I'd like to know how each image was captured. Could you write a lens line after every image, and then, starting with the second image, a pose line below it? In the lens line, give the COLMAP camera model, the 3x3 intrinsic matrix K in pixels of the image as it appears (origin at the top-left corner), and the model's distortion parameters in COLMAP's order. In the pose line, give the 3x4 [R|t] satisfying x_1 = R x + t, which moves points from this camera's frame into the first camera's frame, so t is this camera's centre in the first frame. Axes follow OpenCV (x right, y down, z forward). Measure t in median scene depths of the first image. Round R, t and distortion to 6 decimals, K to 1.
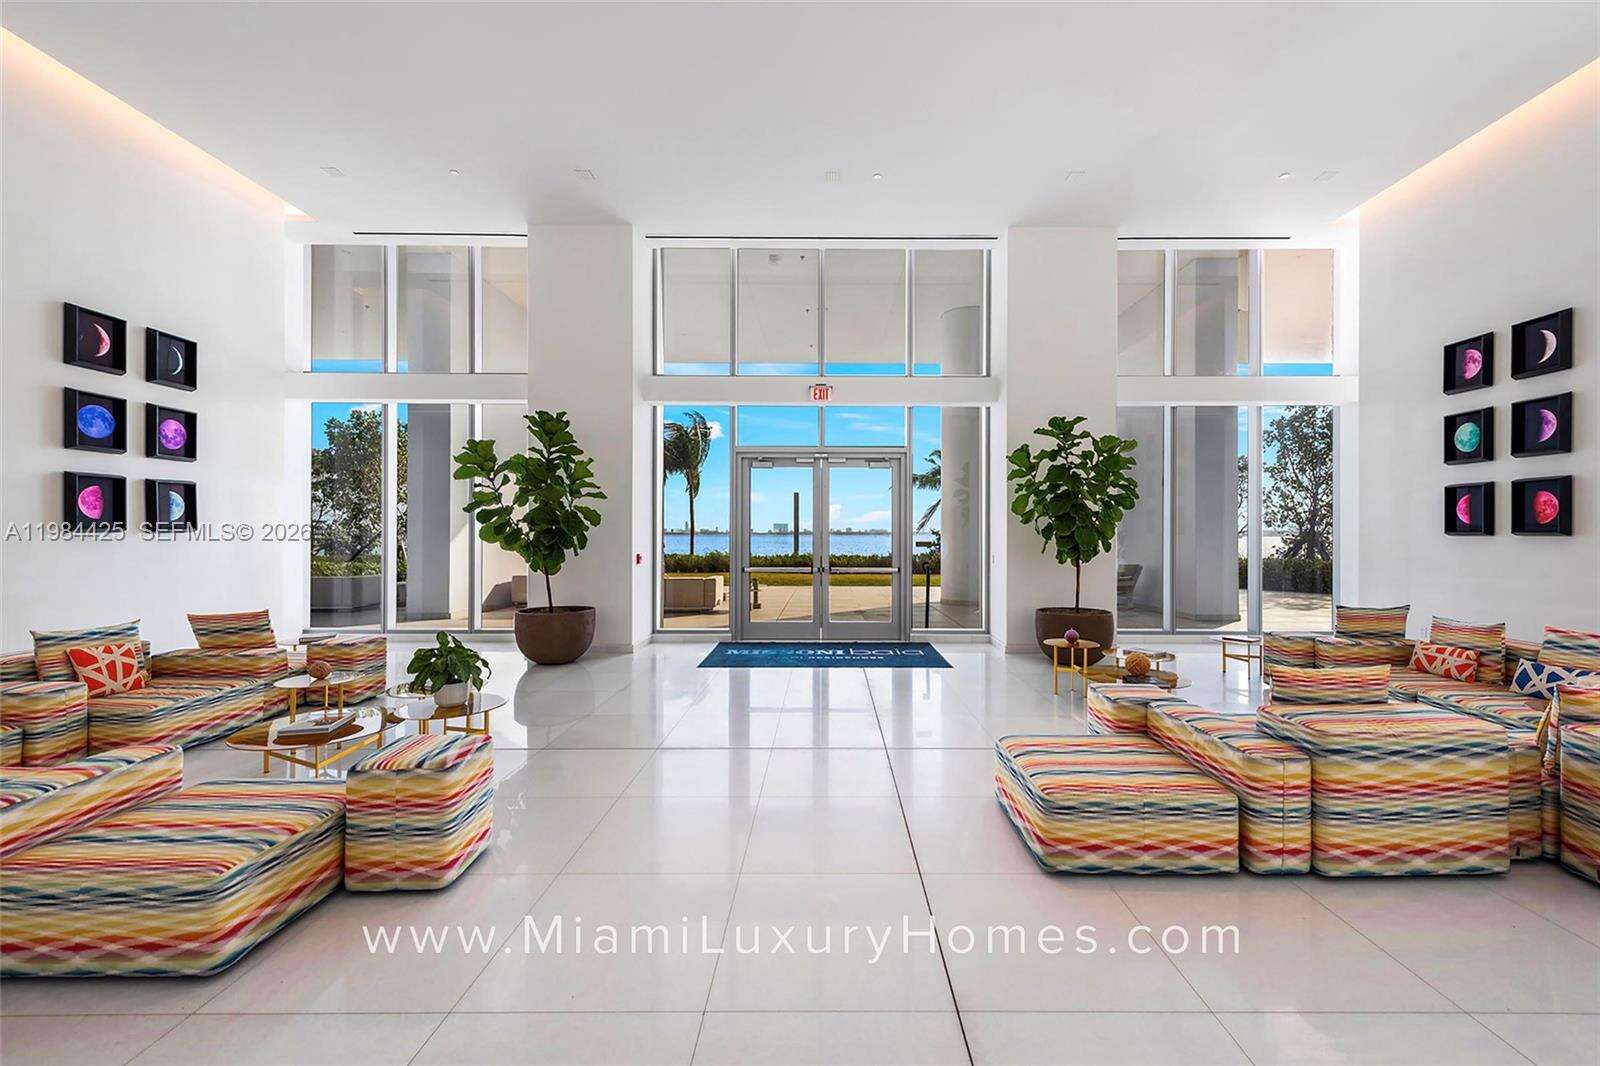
lens RADIAL K [[631.8, 0, 806.8], [0, 631.8, 533.1], [0, 0, 1]] dist [0.009120, -0.000264]
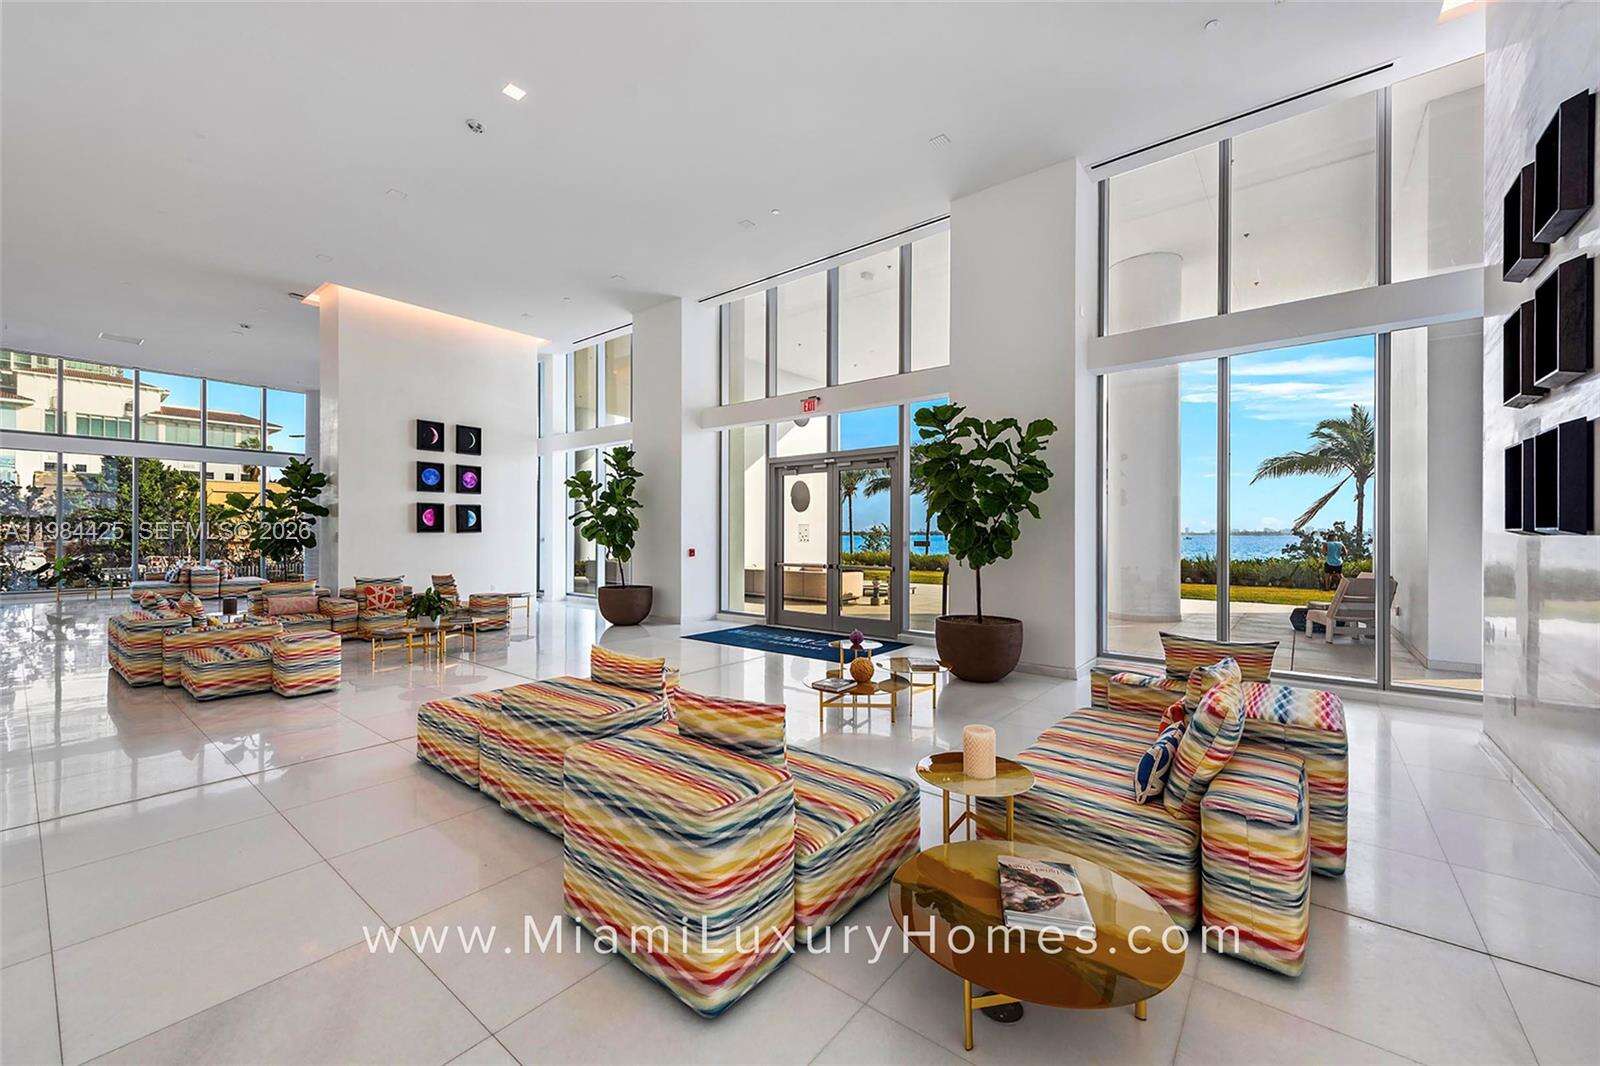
lens RADIAL K [[631.8, 0, 810.1], [0, 631.8, 532.7], [0, 0, 1]] dist [0.009120, -0.000264]
pose [[0.776608, -0.002056, -0.629981, 0.957010], [-0.000260, 0.999994, -0.003584, 0.005348], [0.629984, 0.002947, 0.776603, 0.197038]]
